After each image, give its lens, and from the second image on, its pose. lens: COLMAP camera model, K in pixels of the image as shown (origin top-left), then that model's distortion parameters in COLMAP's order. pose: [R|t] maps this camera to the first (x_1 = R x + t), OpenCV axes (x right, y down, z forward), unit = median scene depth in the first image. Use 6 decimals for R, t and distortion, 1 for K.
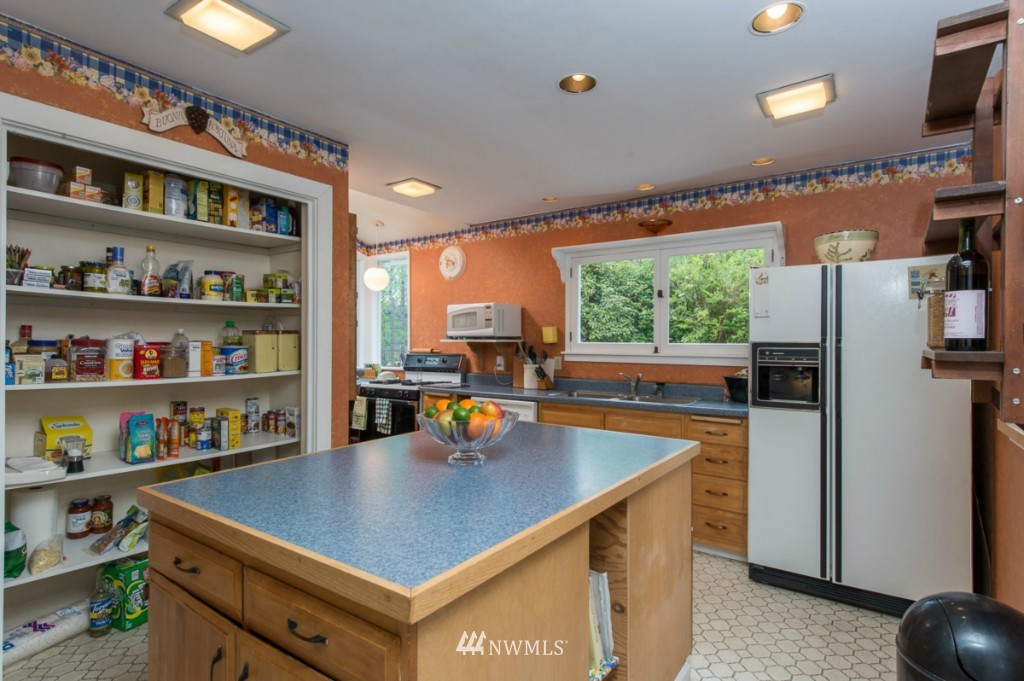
lens RADIAL K [[524.5, 0, 512.0], [0, 524.5, 341.1], [0, 0, 1]] dist [0.001764, 0.000066]
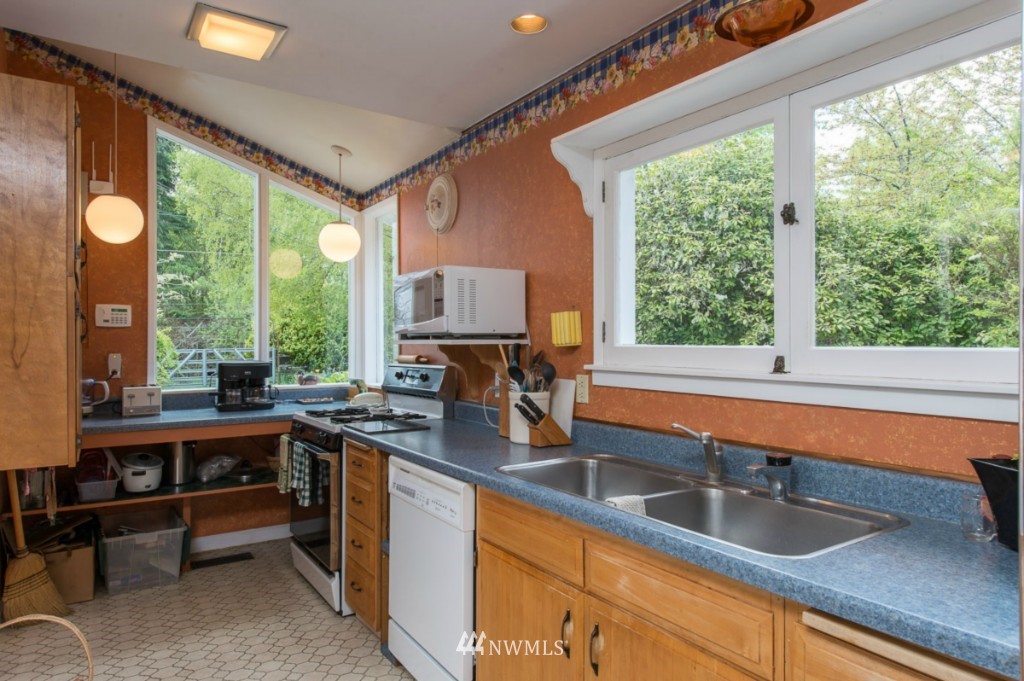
lens RADIAL K [[625.7, 0, 511.1], [0, 625.7, 343.8], [0, 0, 1]] dist [0.000758, -0.000693]
pose [[0.933593, -0.004130, -0.358310, 0.215212], [0.005357, 0.999983, 0.002430, -0.000355], [0.358294, -0.004188, 0.933599, 0.430854]]
